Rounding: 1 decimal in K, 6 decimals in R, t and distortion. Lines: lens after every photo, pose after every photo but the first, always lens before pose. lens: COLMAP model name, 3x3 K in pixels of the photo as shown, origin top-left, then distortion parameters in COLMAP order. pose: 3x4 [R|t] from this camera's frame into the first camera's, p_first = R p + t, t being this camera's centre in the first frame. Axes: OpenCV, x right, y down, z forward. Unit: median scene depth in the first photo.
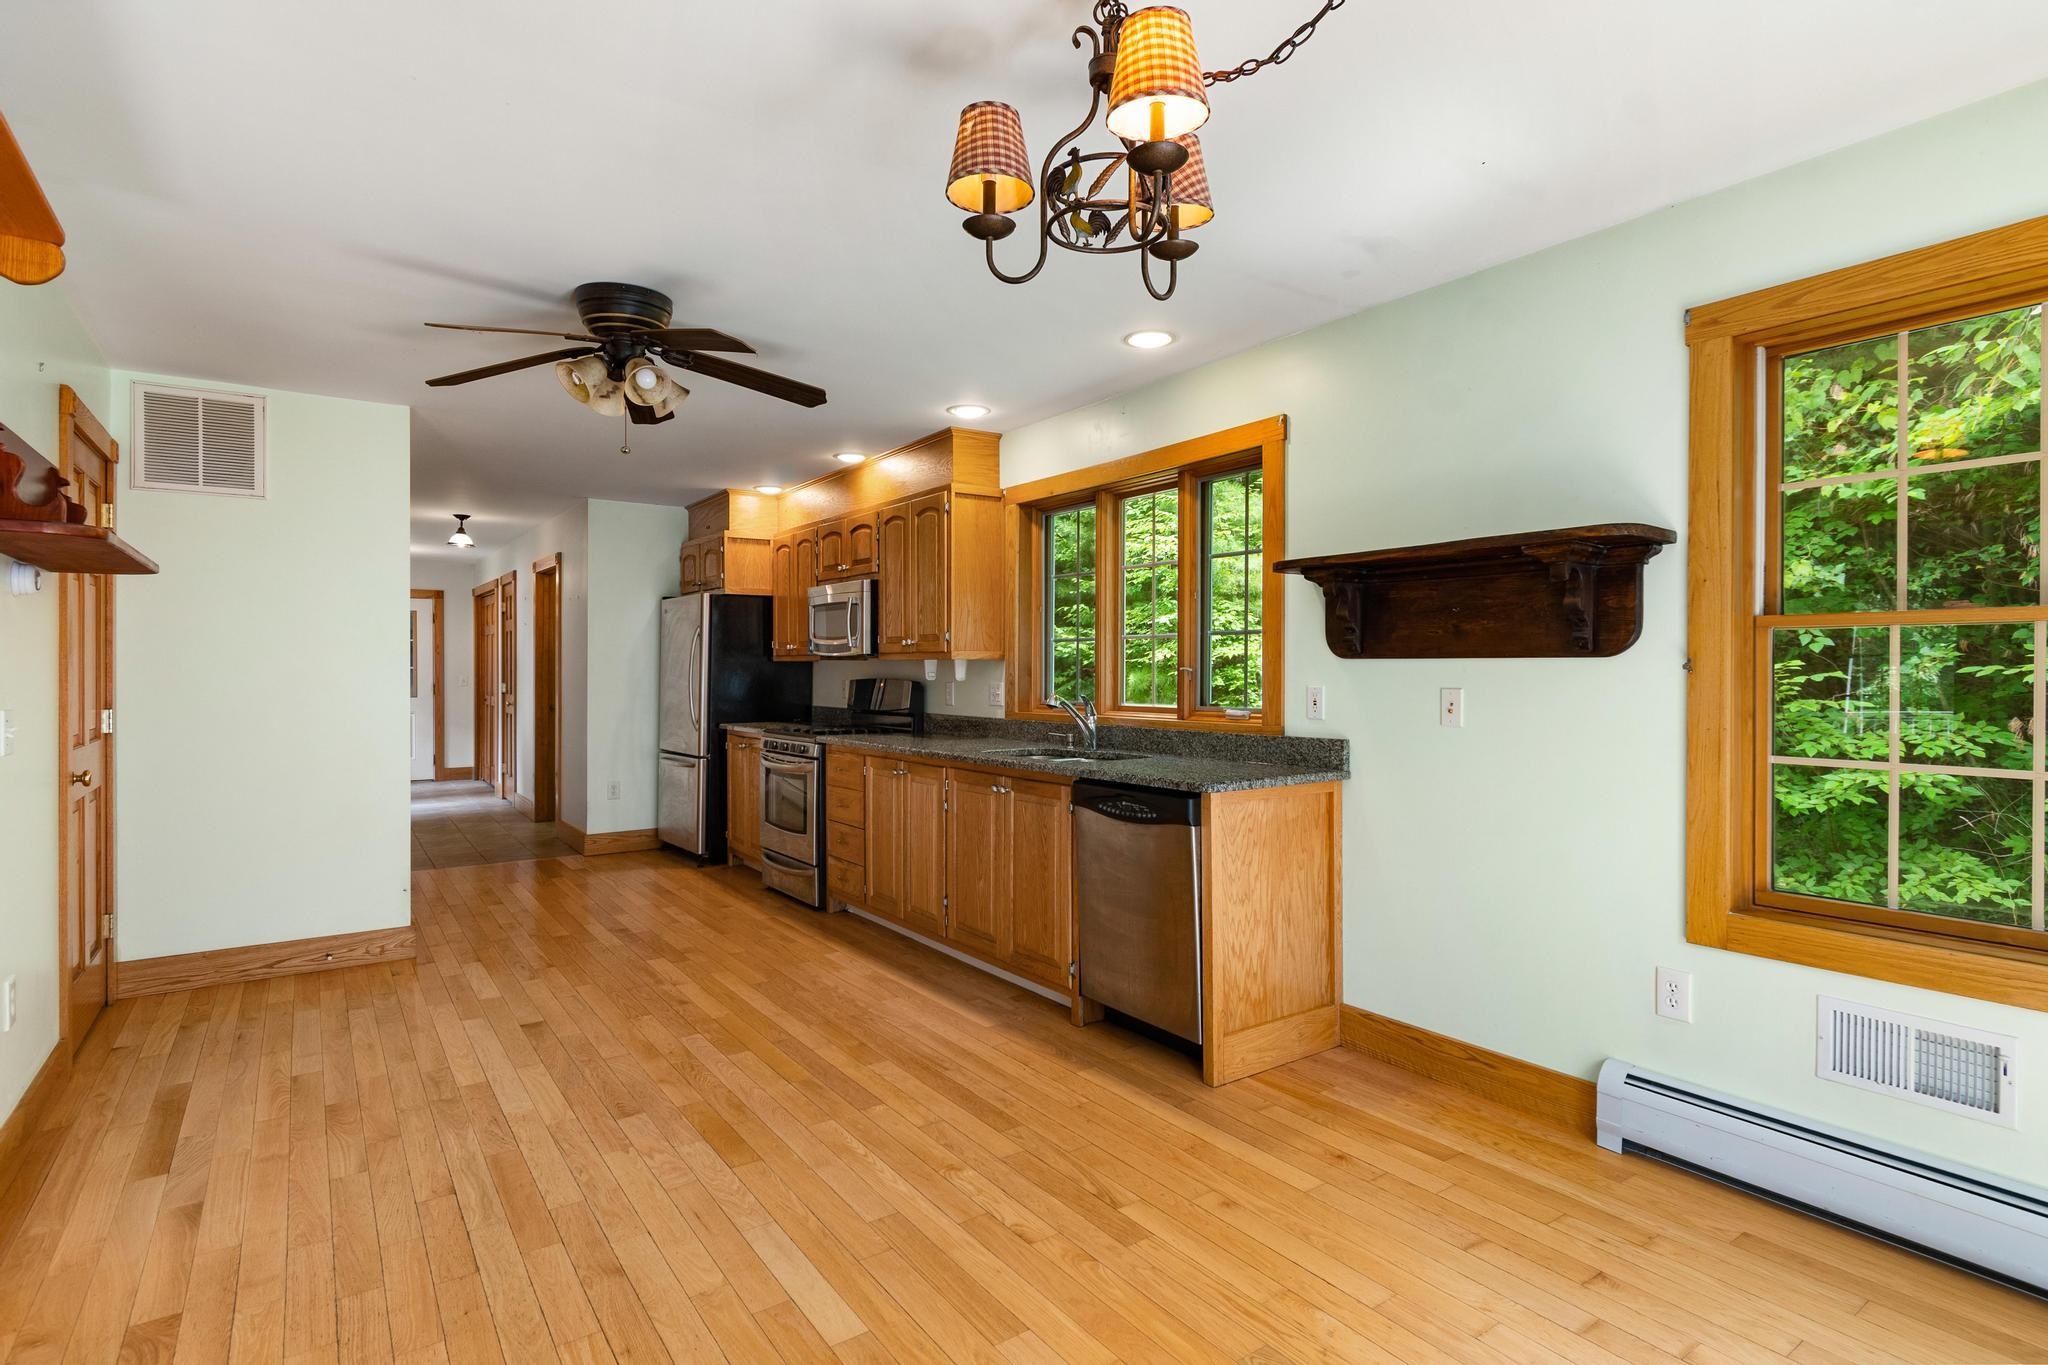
lens RADIAL K [[1024.6, 0, 1027.2], [0, 1024.6, 674.3], [0, 0, 1]] dist [-0.002767, -0.001100]
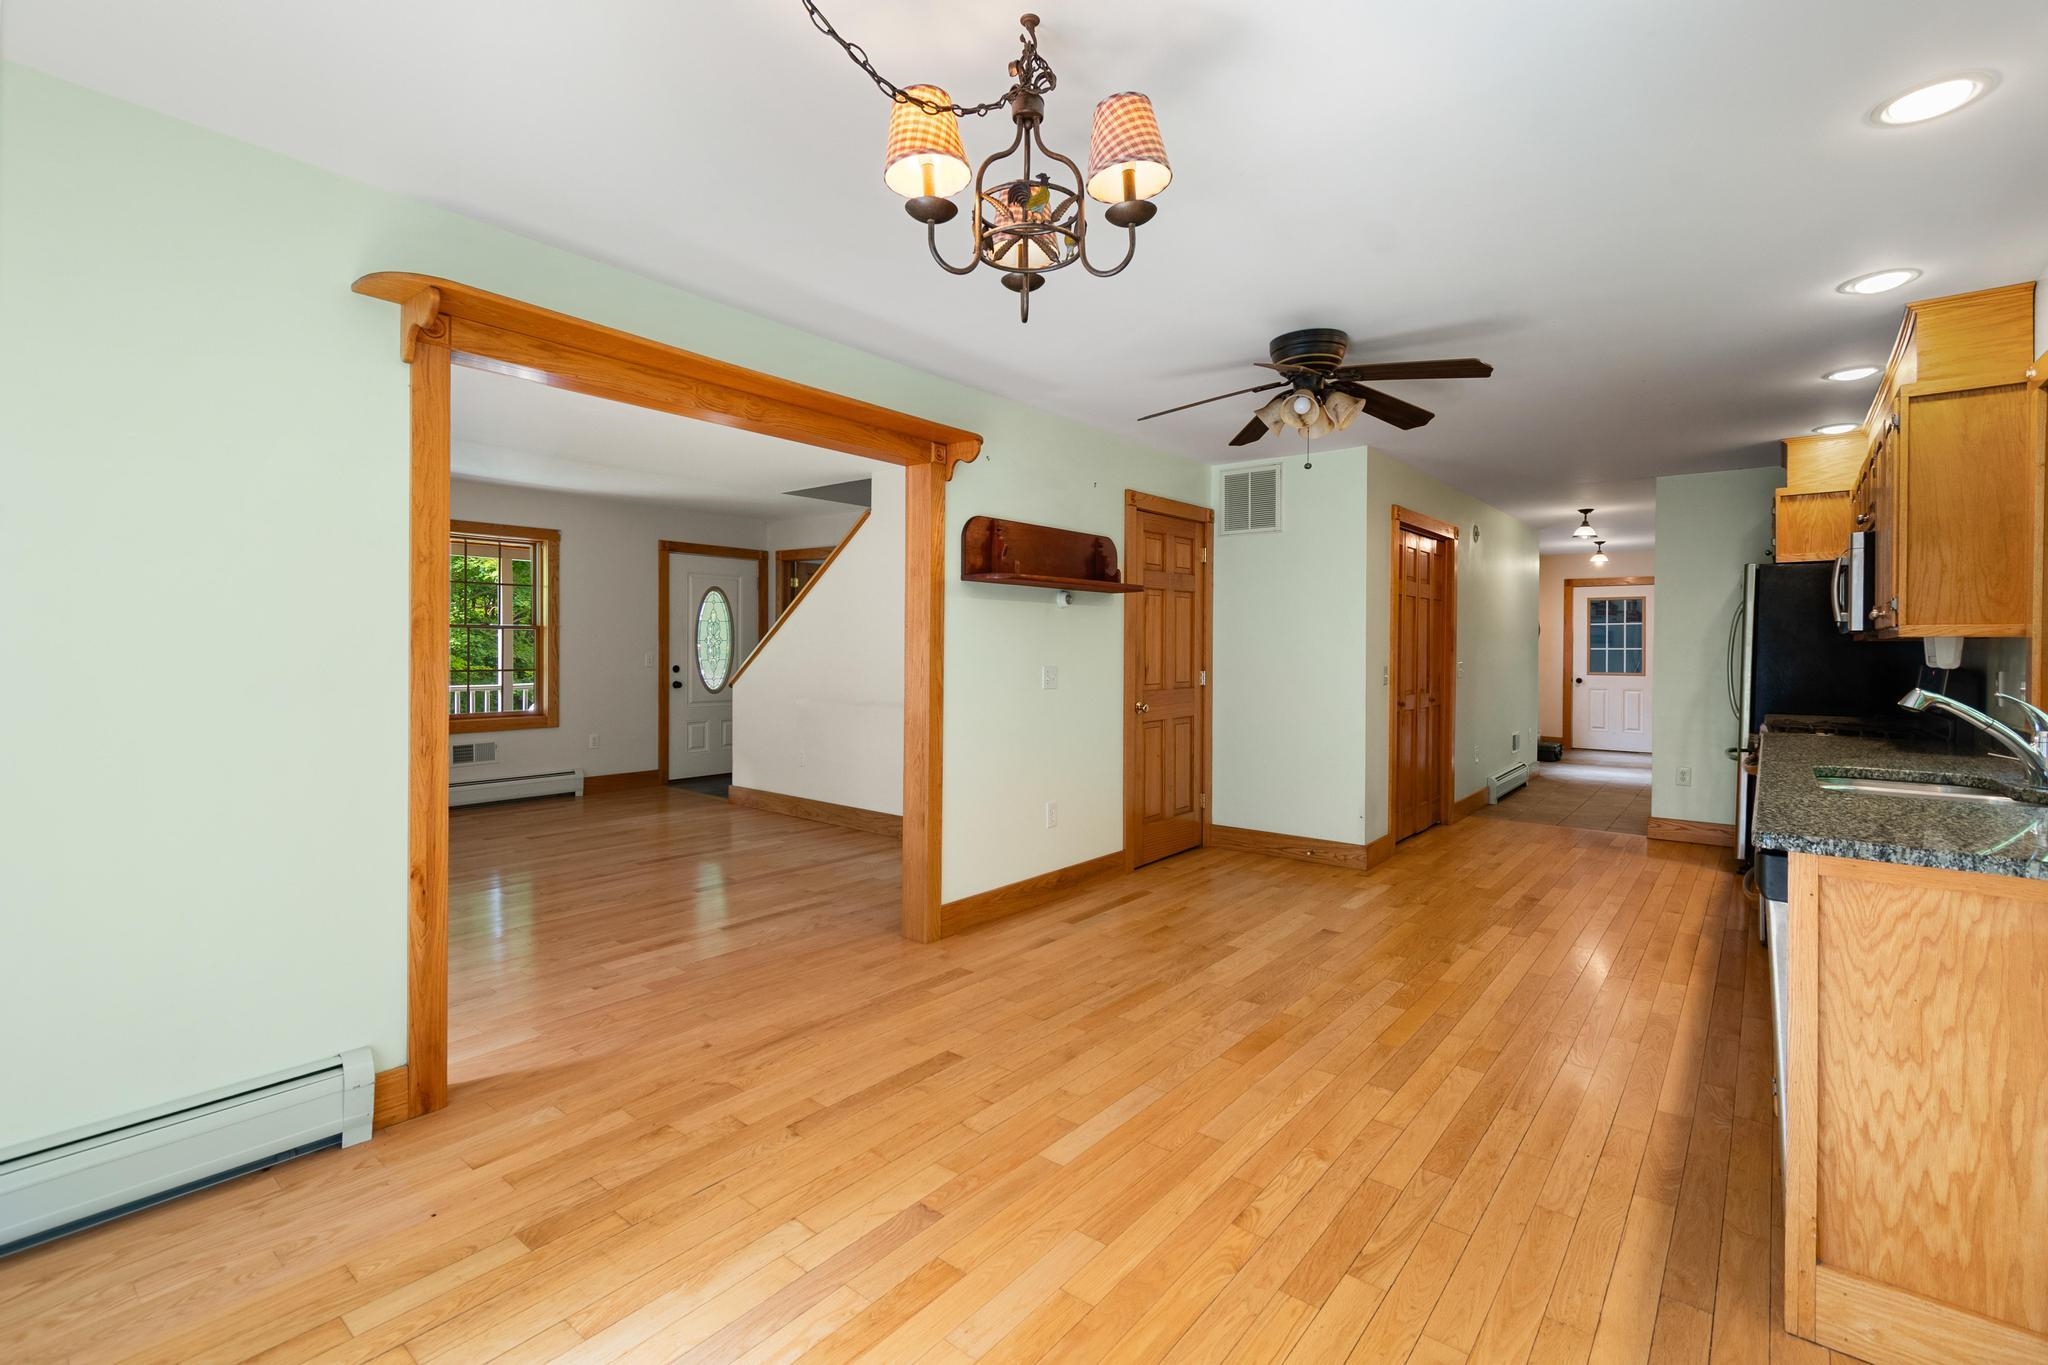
lens RADIAL K [[908.7, 0, 1027.5], [0, 908.7, 647.6], [0, 0, 1]] dist [0.000711, -0.000448]
pose [[0.266570, 0.003768, -0.963808, 0.520446], [-0.012256, 0.999925, 0.000519, -0.000354], [0.963738, 0.011674, 0.266596, 0.369238]]
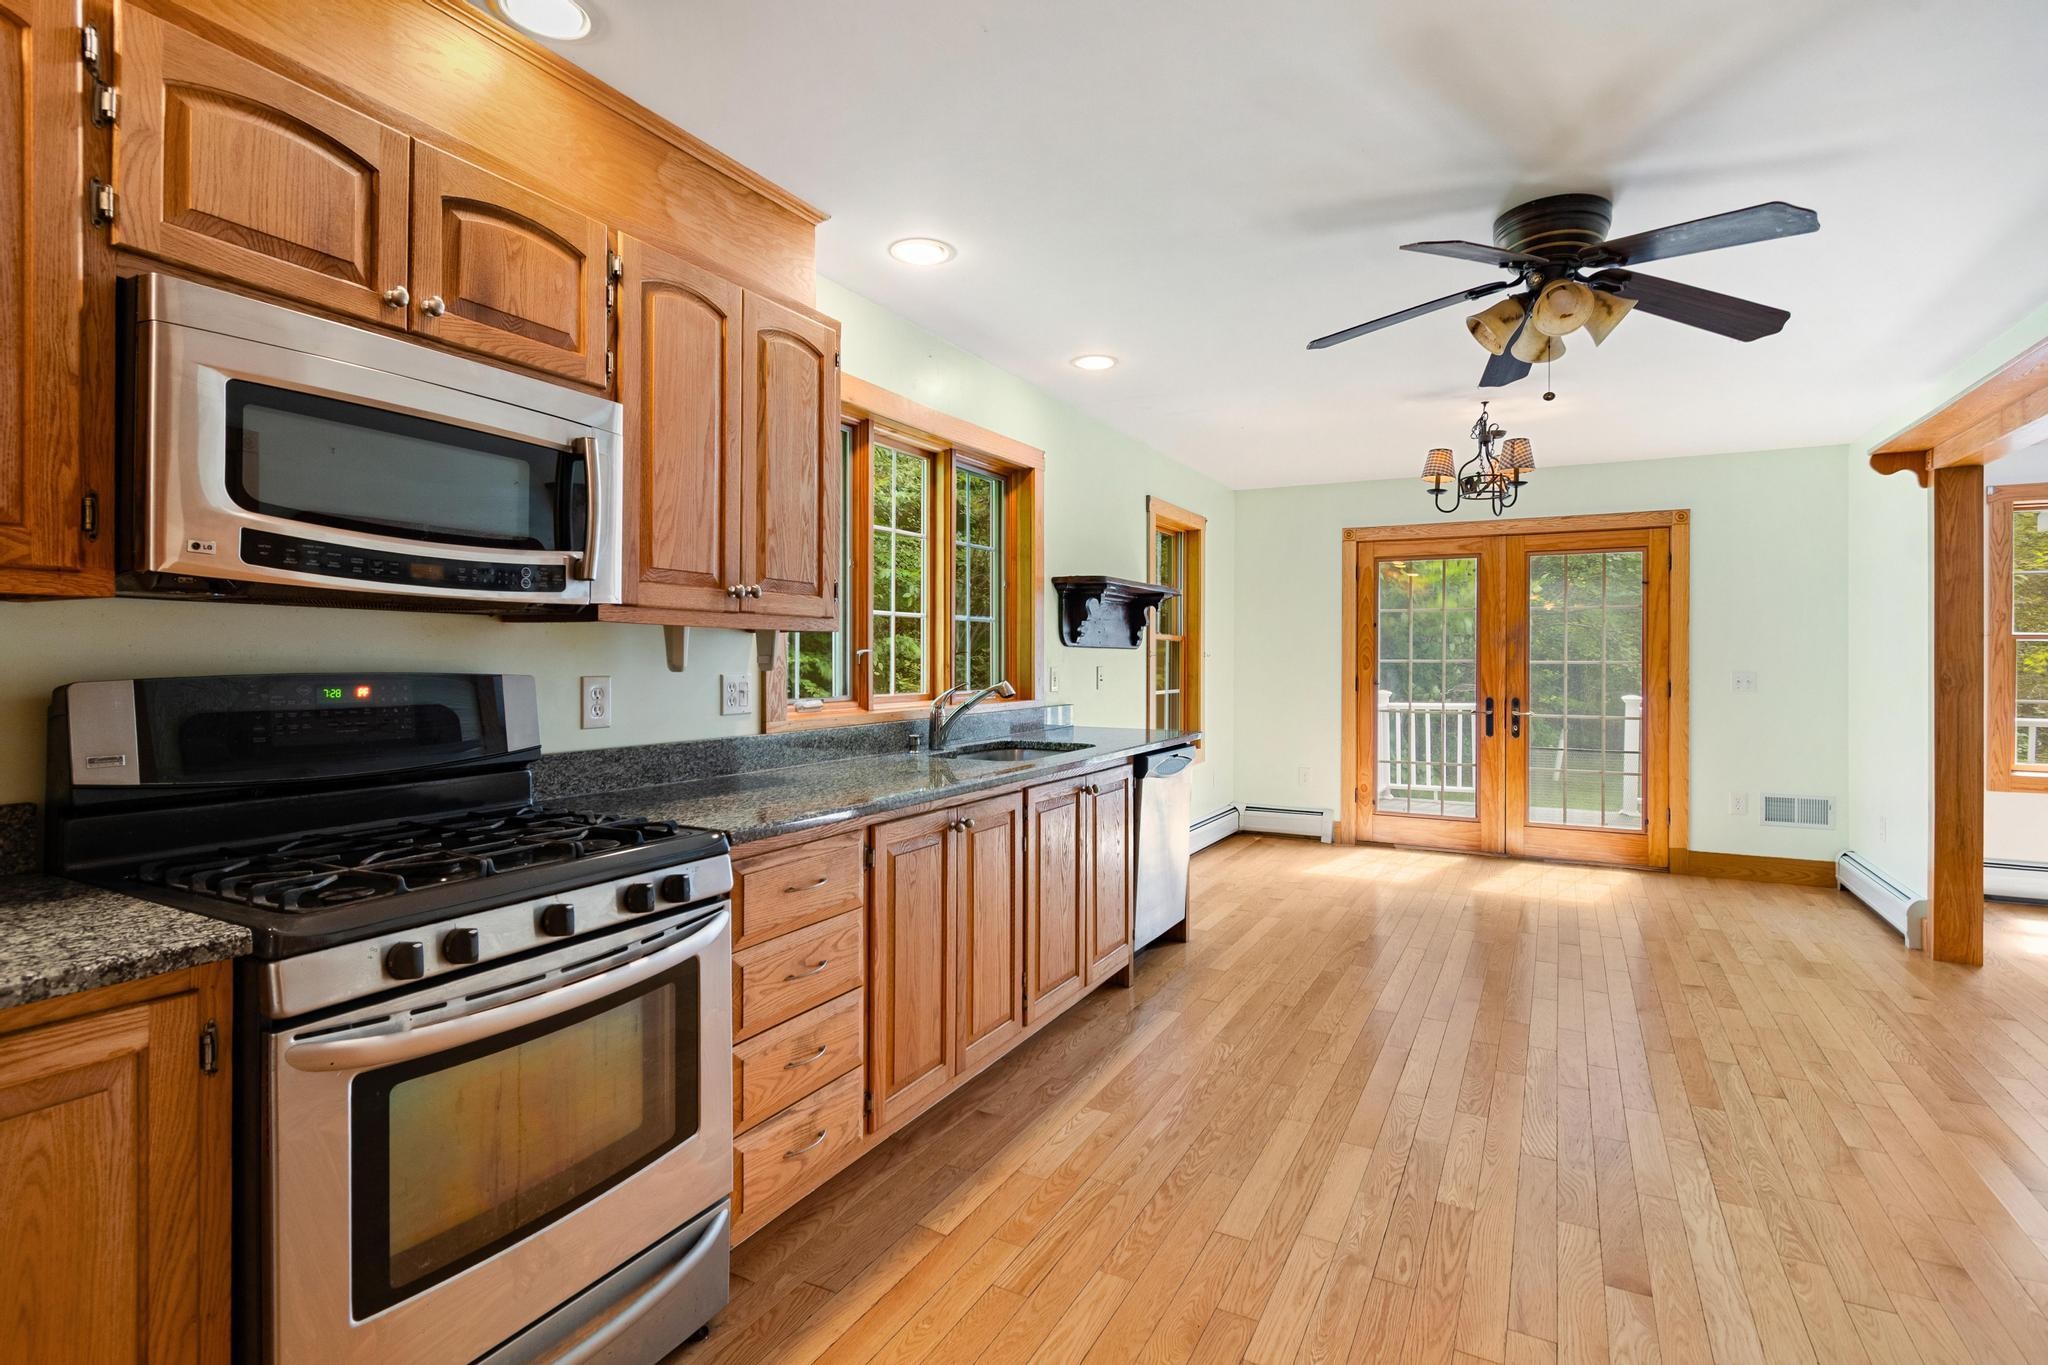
lens RADIAL K [[985.3, 0, 1026.8], [0, 985.3, 659.0], [0, 0, 1]] dist [0.002248, -0.005103]
pose [[-0.444371, -0.002510, 0.895839, -0.875159], [0.000474, 0.999995, 0.003037, -0.002604], [-0.895843, 0.001774, -0.444368, 1.641956]]
